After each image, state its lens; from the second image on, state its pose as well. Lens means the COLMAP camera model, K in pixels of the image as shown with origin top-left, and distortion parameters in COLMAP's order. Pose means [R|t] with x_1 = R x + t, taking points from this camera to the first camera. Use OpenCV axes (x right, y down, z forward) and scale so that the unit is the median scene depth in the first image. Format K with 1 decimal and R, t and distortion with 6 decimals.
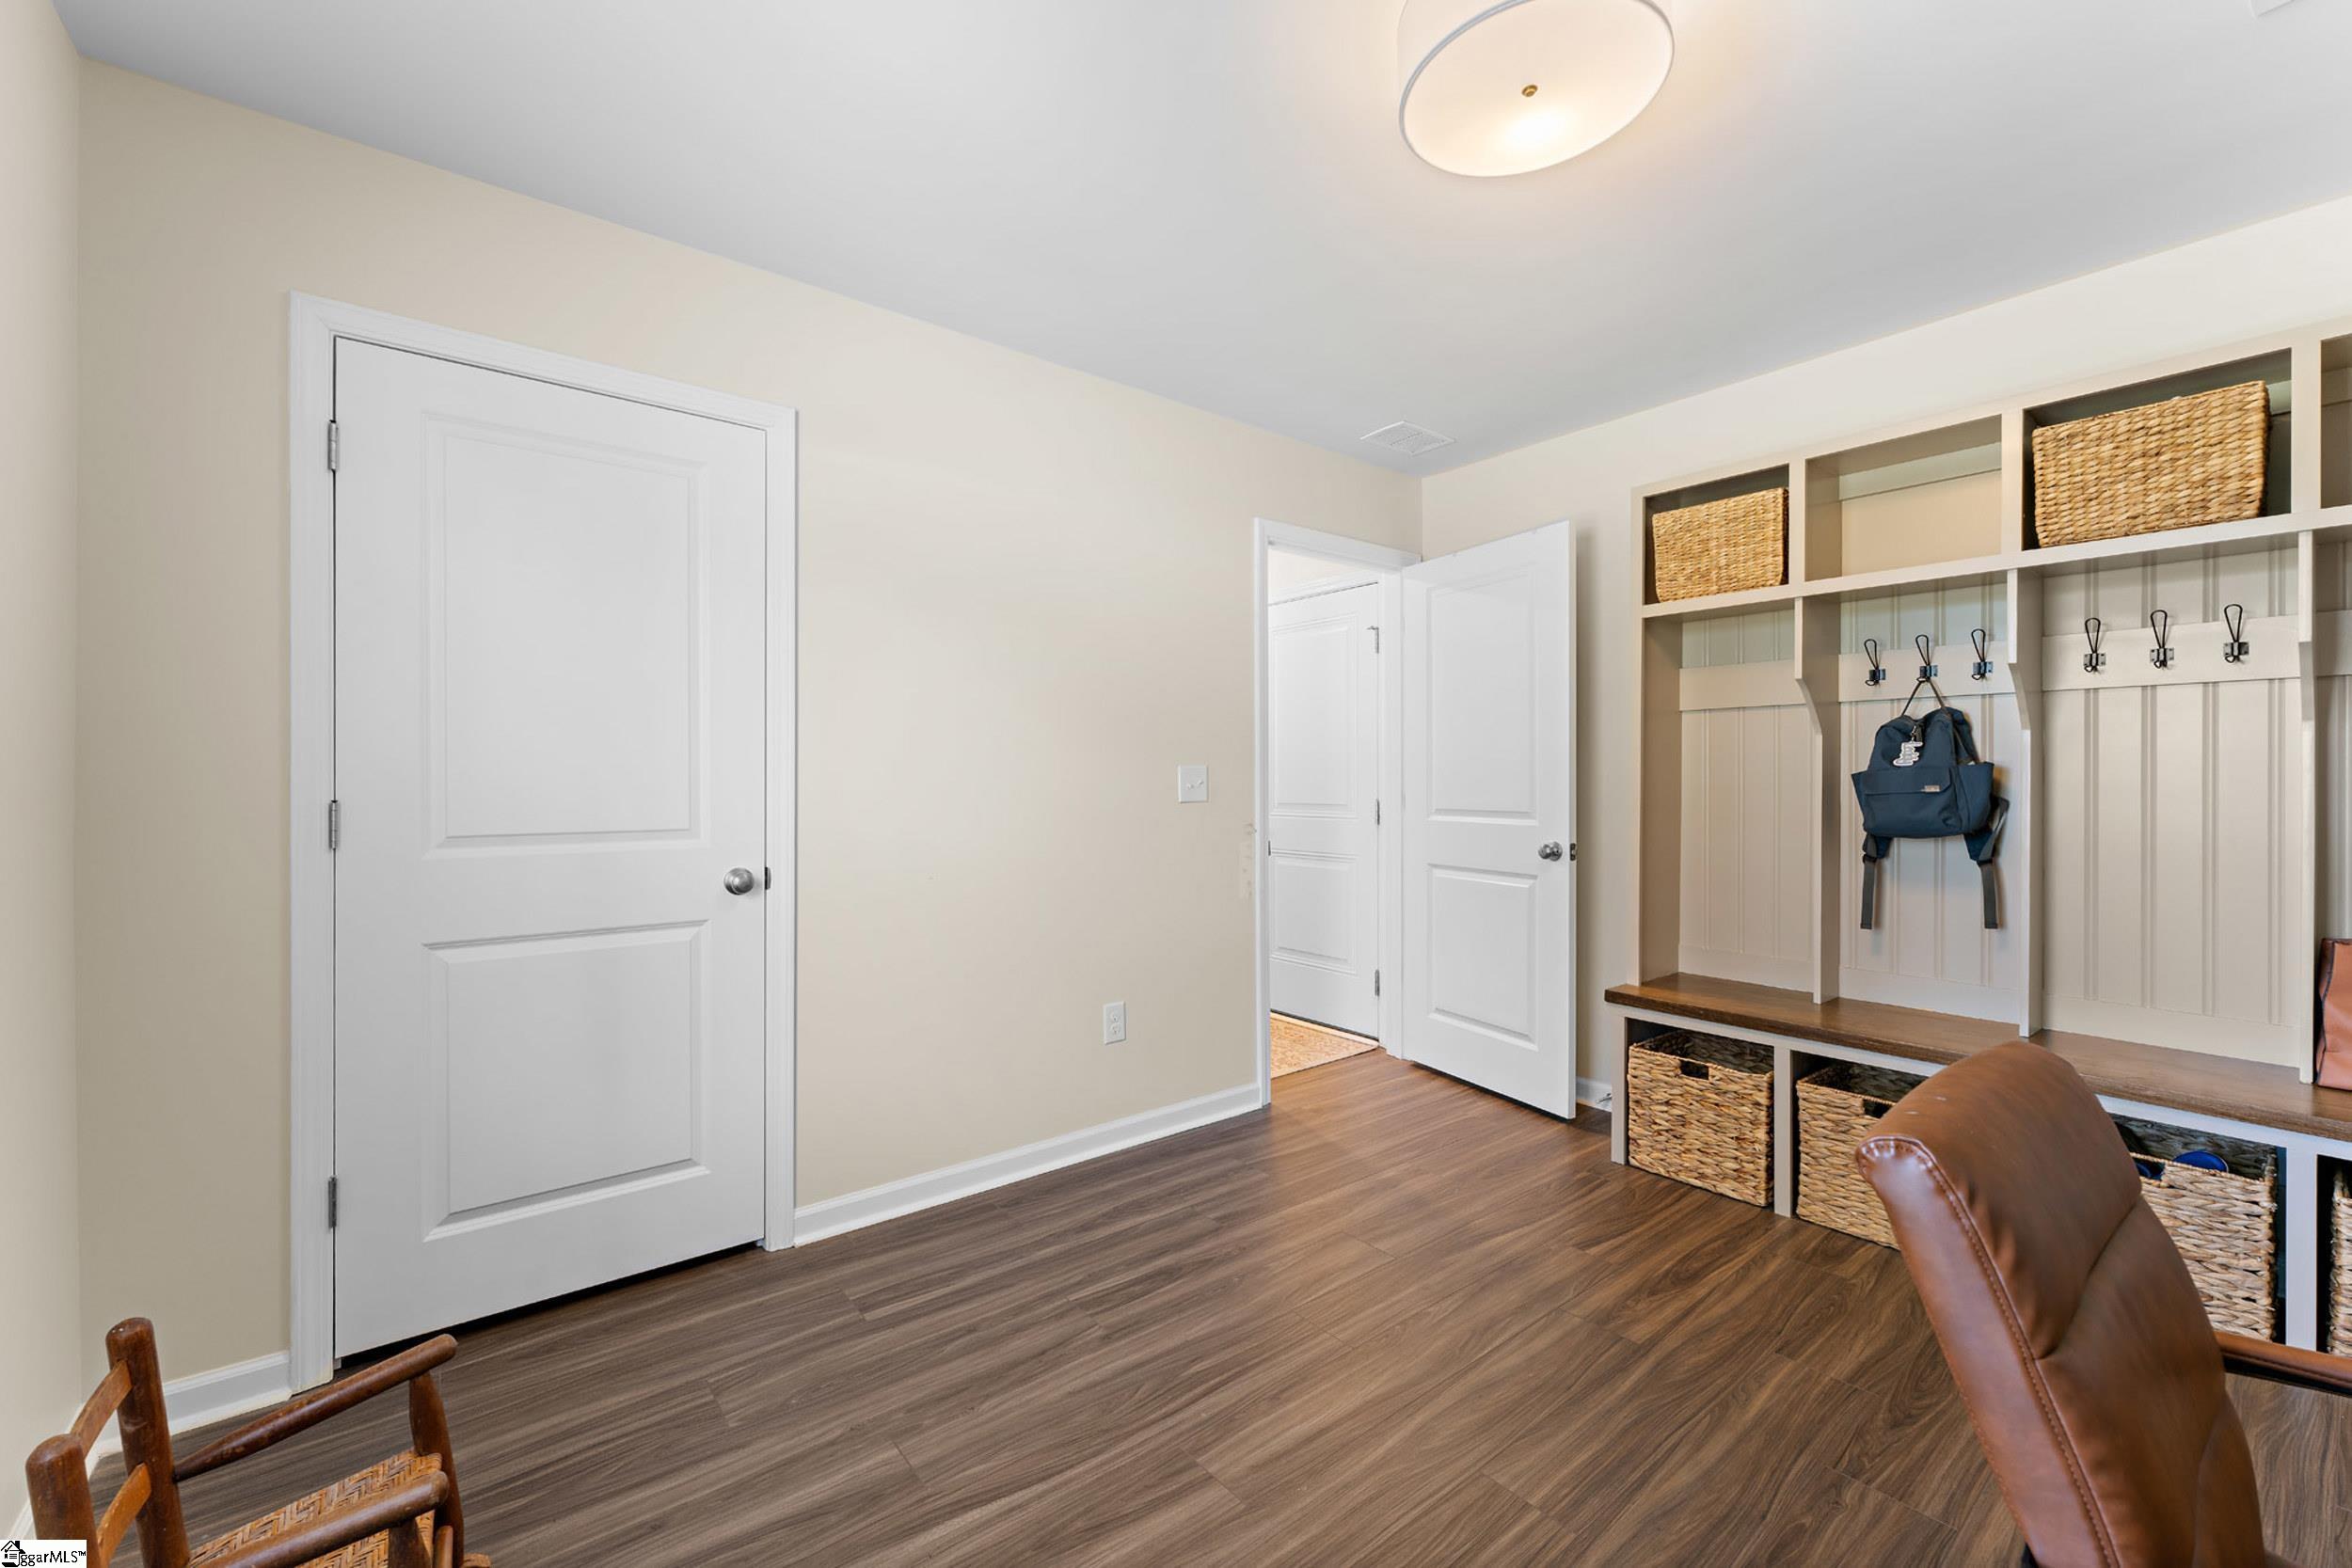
lens RADIAL K [[951.1, 0, 1166.3], [0, 951.1, 780.3], [0, 0, 1]] dist [-0.001802, -0.000398]
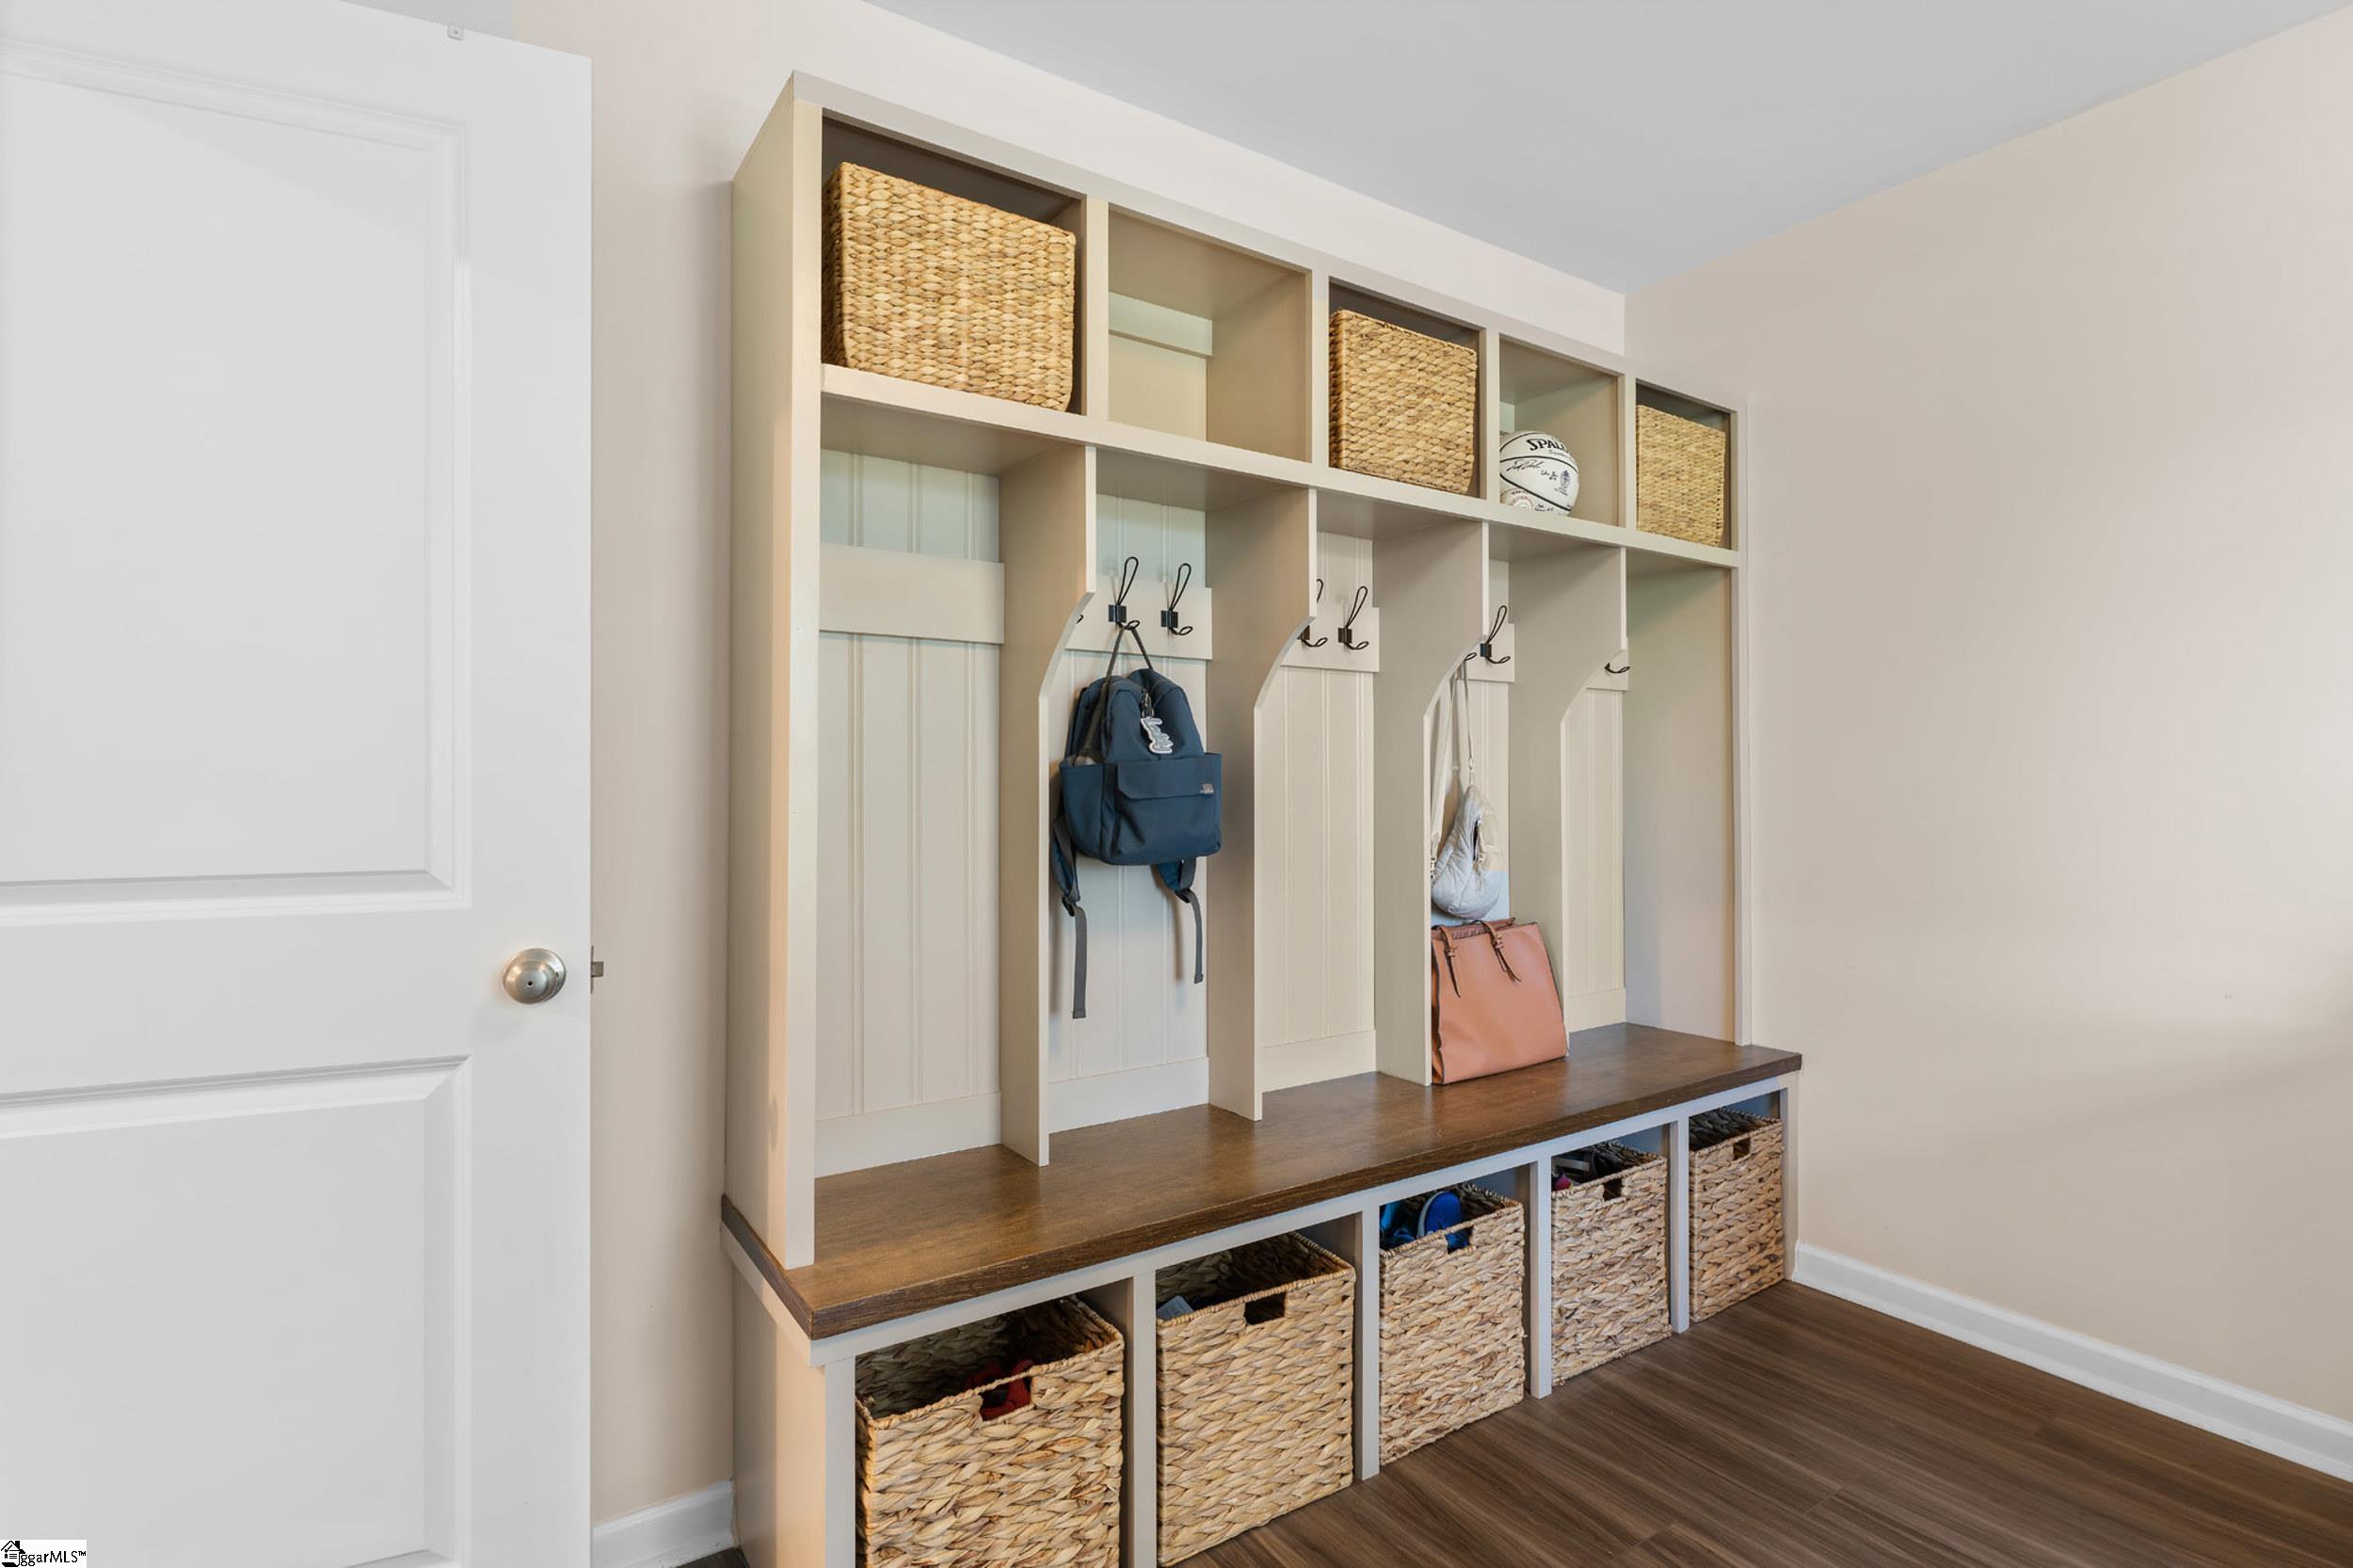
lens RADIAL K [[1133.1, 0, 1176.5], [0, 1133.1, 784.0], [0, 0, 1]] dist [0.001050, 0.000301]
pose [[0.074094, 0.004308, 0.997242, 0.009867], [0.002291, 0.999987, -0.004490, 0.007916], [-0.997249, 0.002617, 0.074083, 0.893600]]
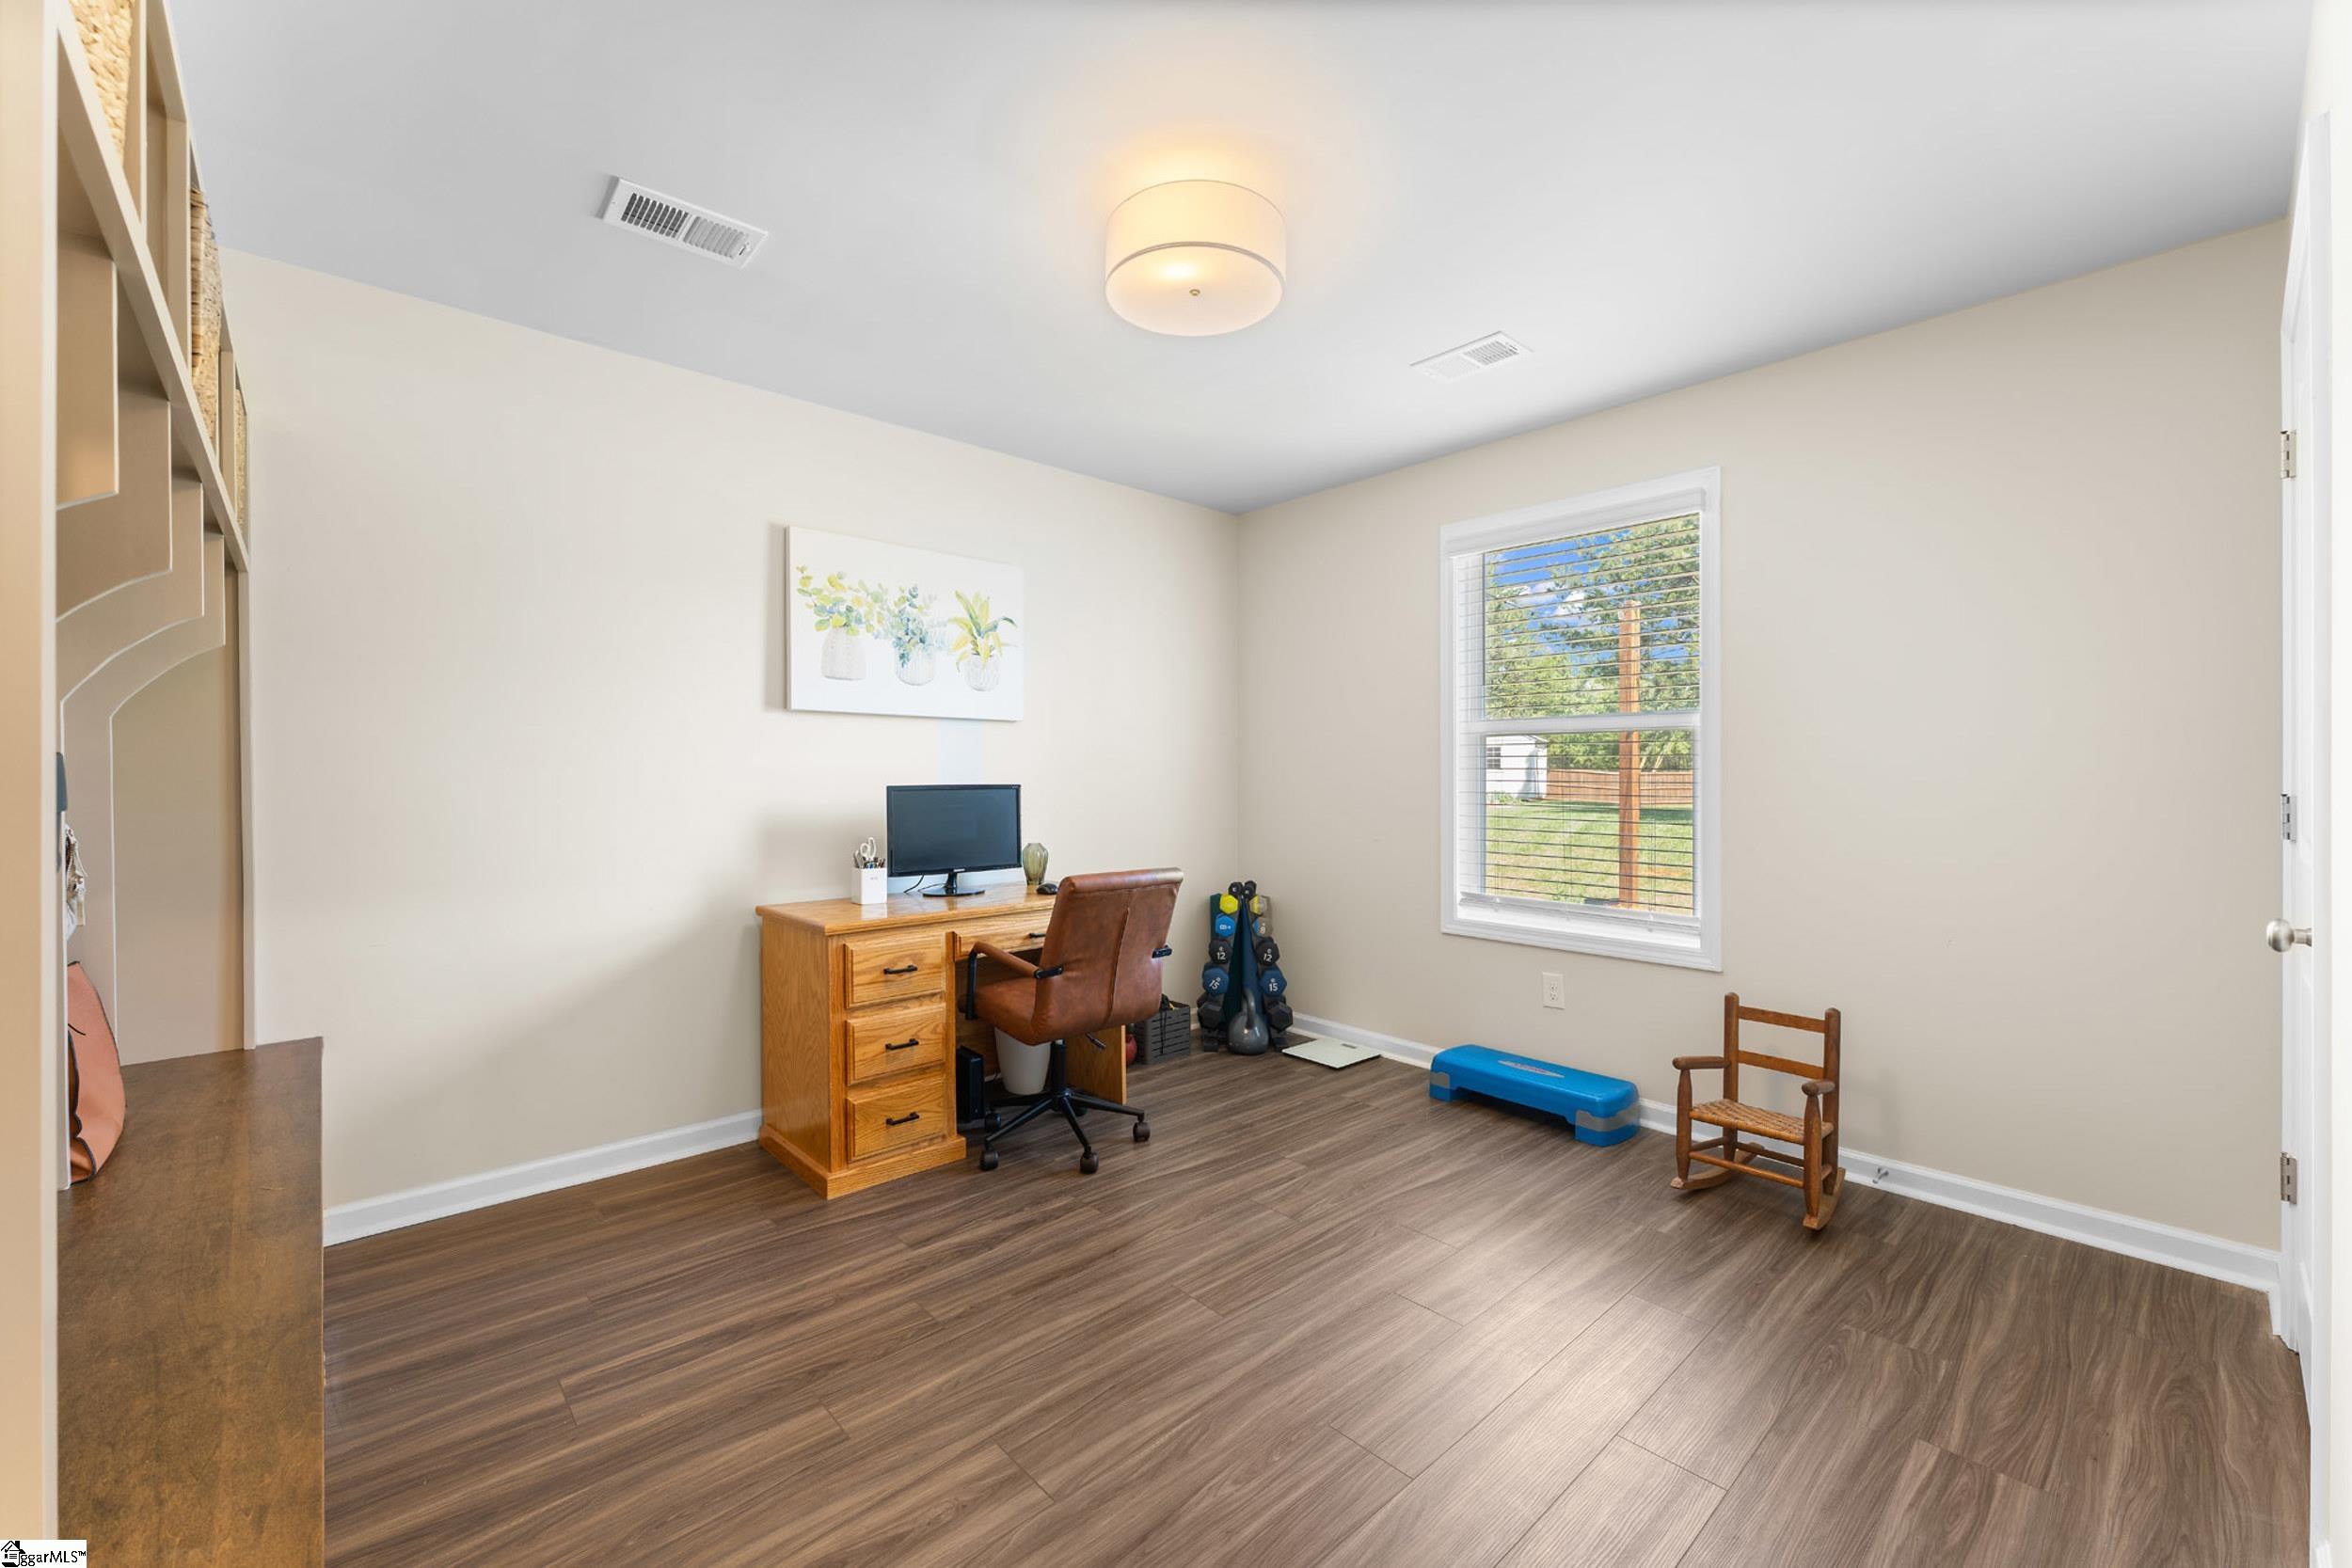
lens RADIAL K [[951.1, 0, 1166.3], [0, 951.1, 780.3], [0, 0, 1]] dist [-0.001802, -0.000398]
pose [[-0.998381, 0.003076, -0.056803, 0.286972], [0.002753, 0.999980, 0.005761, -0.004638], [0.056820, 0.005595, -0.998369, 1.363556]]
